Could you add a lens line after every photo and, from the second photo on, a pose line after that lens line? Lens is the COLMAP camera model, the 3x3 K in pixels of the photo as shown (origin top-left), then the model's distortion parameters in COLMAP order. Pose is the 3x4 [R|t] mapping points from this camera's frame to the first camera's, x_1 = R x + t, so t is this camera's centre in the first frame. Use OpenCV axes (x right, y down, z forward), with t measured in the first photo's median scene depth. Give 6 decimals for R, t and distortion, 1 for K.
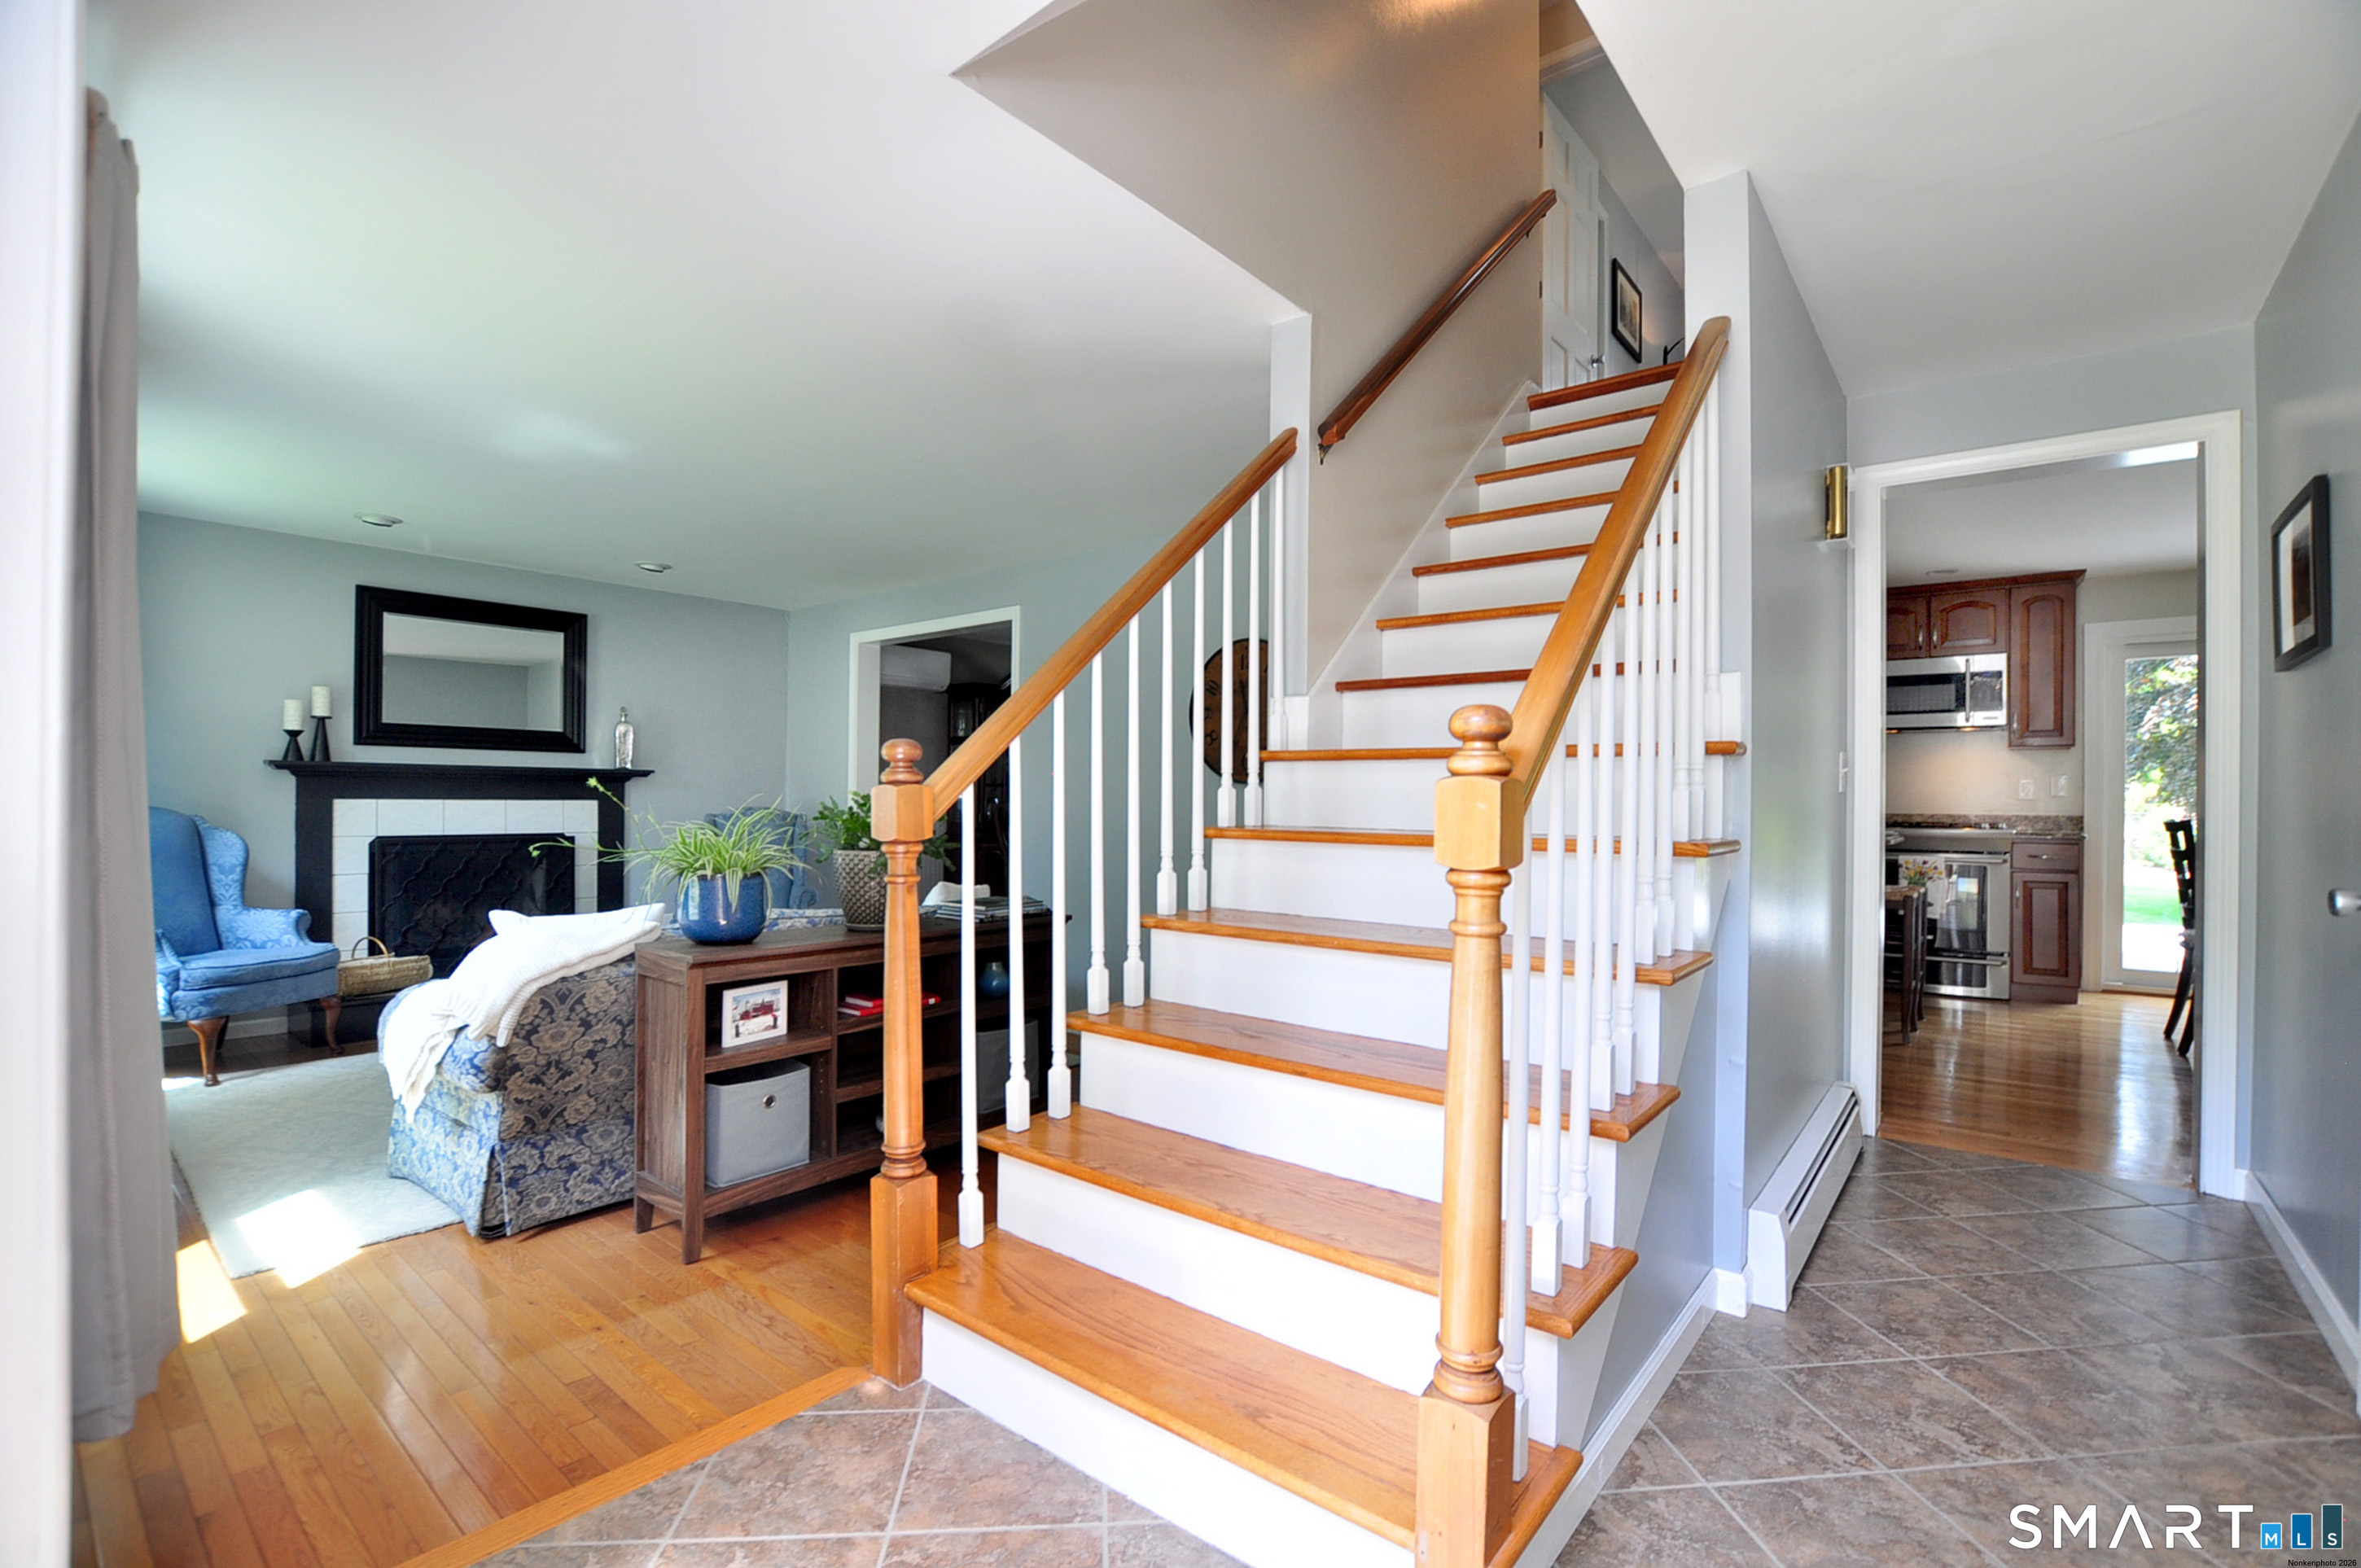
lens RADIAL K [[1039.5, 0, 1191.5], [0, 1039.5, 798.7], [0, 0, 1]] dist [-0.029974, 0.000895]
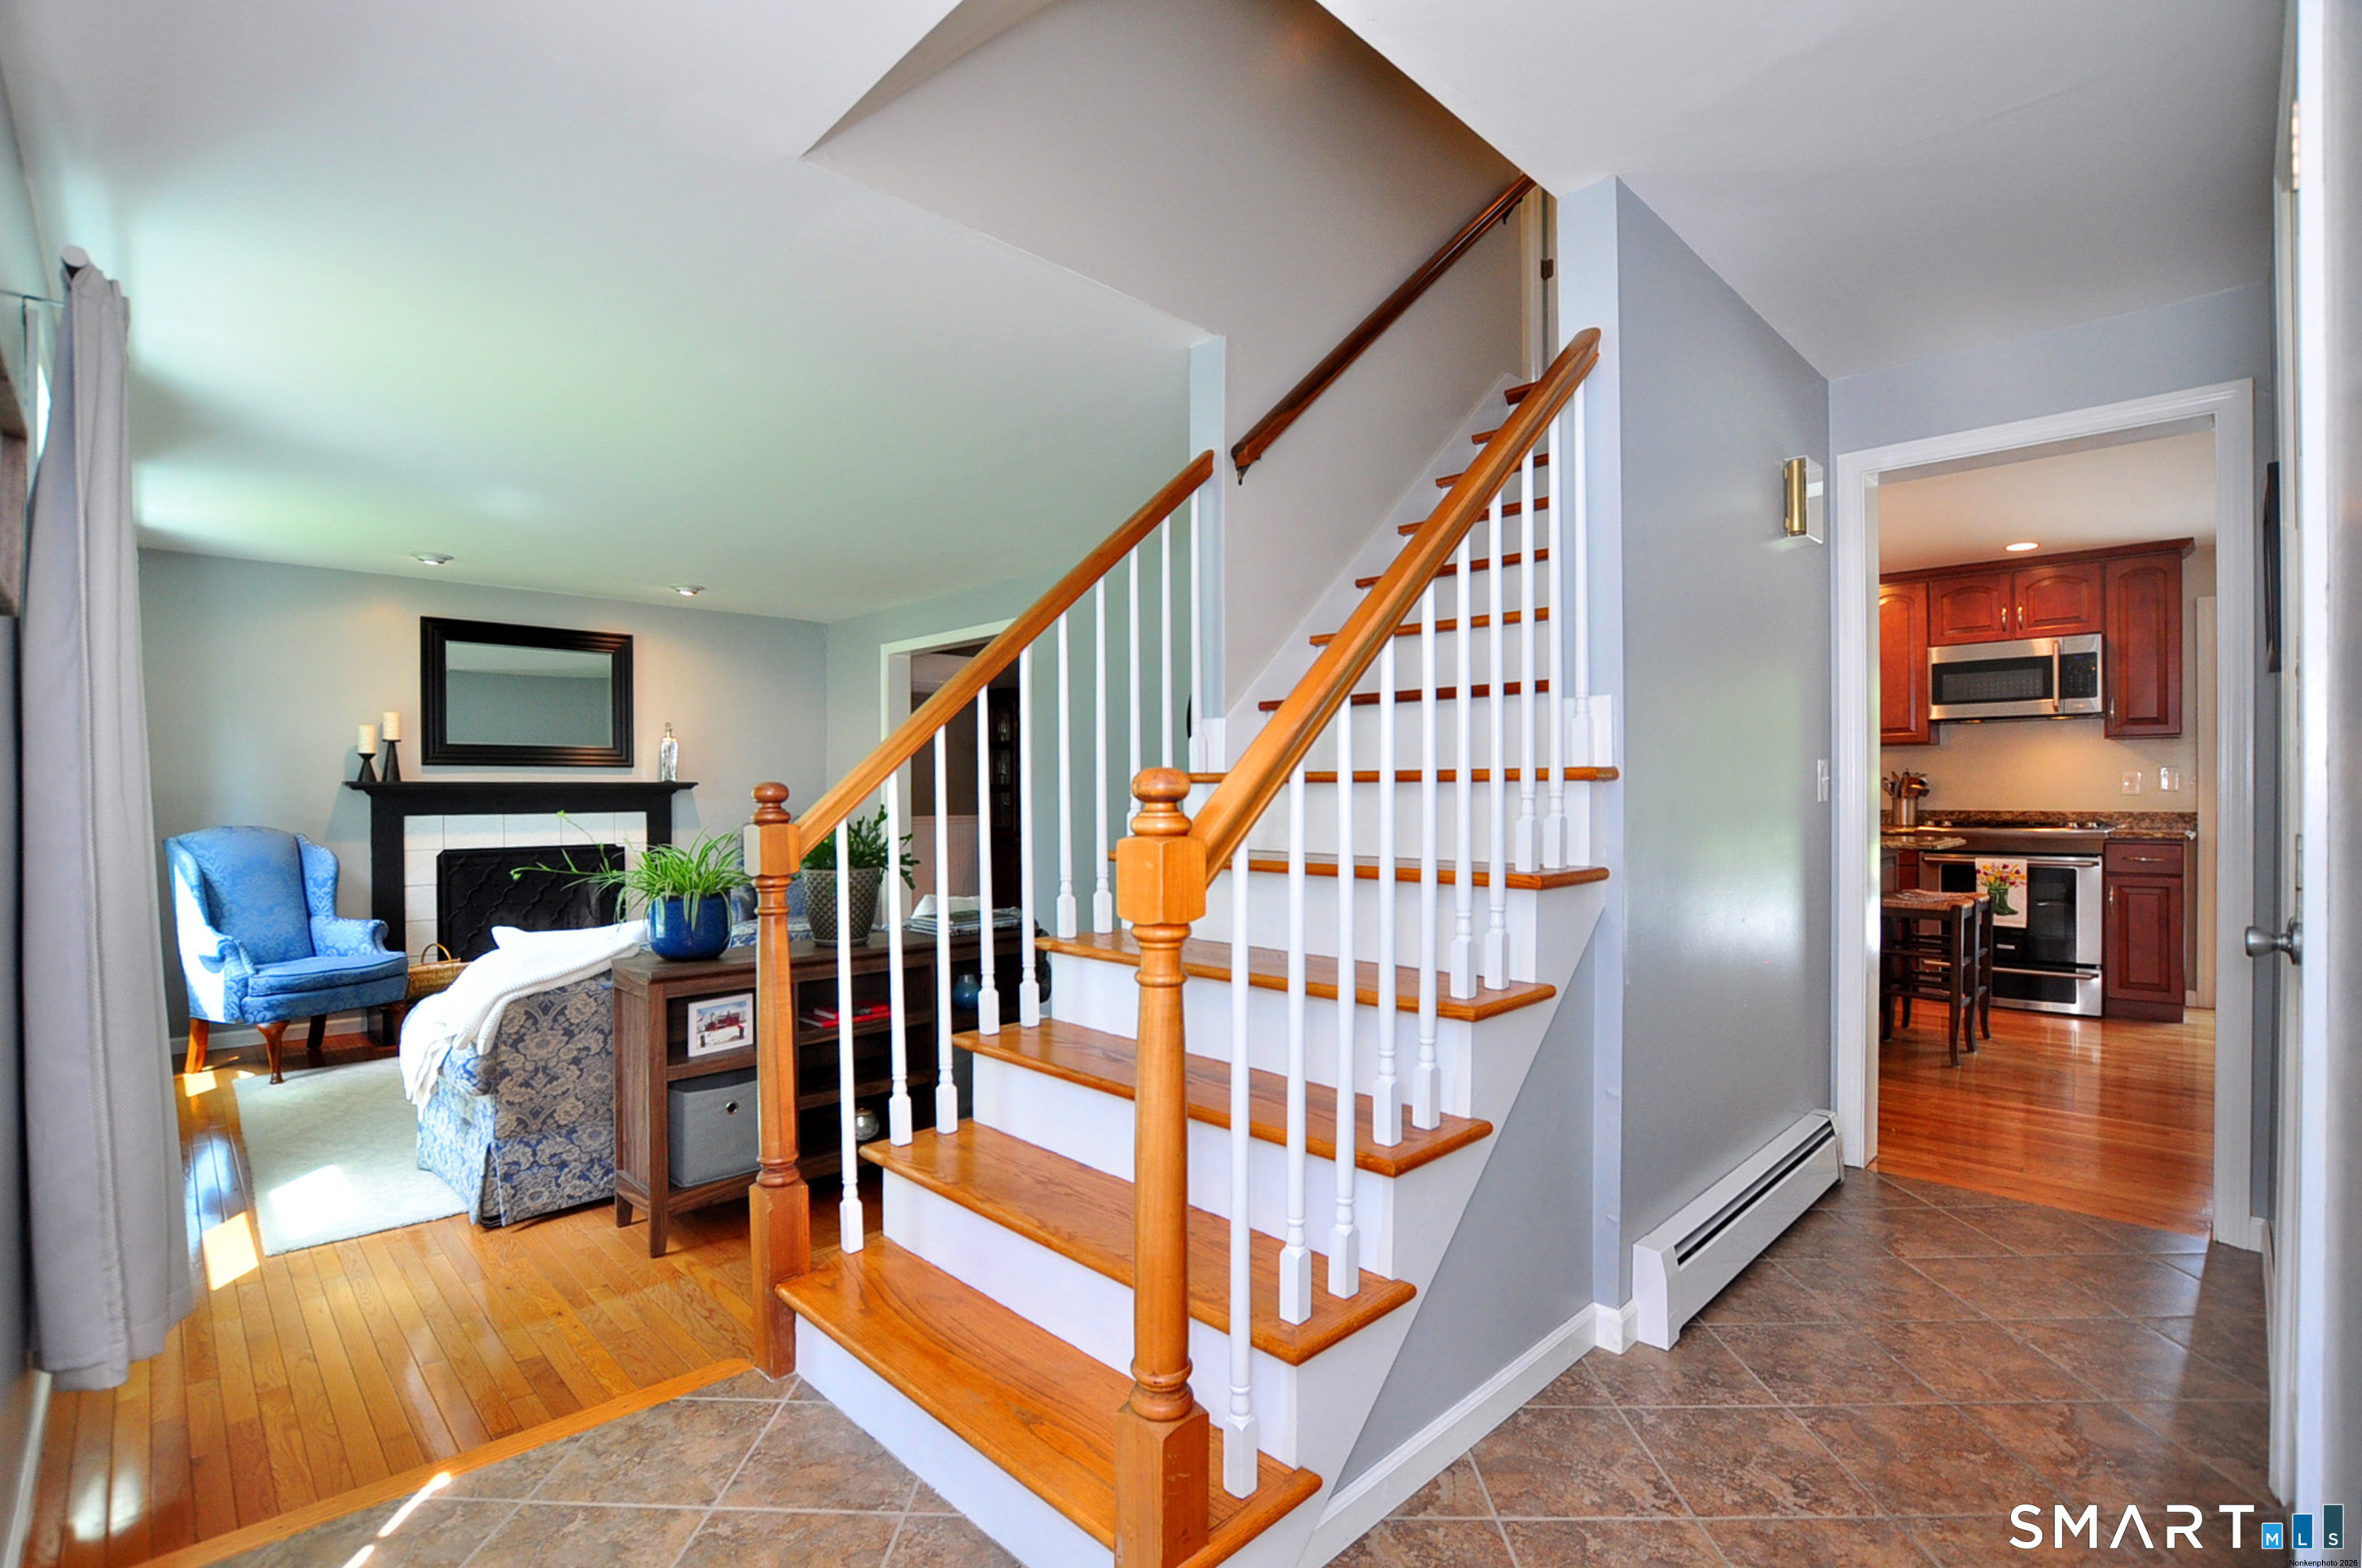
lens RADIAL K [[1073.7, 0, 1169.2], [0, 1073.7, 800.2], [0, 0, 1]] dist [-0.029449, -0.000331]
pose [[0.993247, -0.012296, -0.115367, 0.178934], [0.013307, 0.999879, 0.008000, -0.028135], [0.115255, -0.009481, 0.993291, -0.039278]]
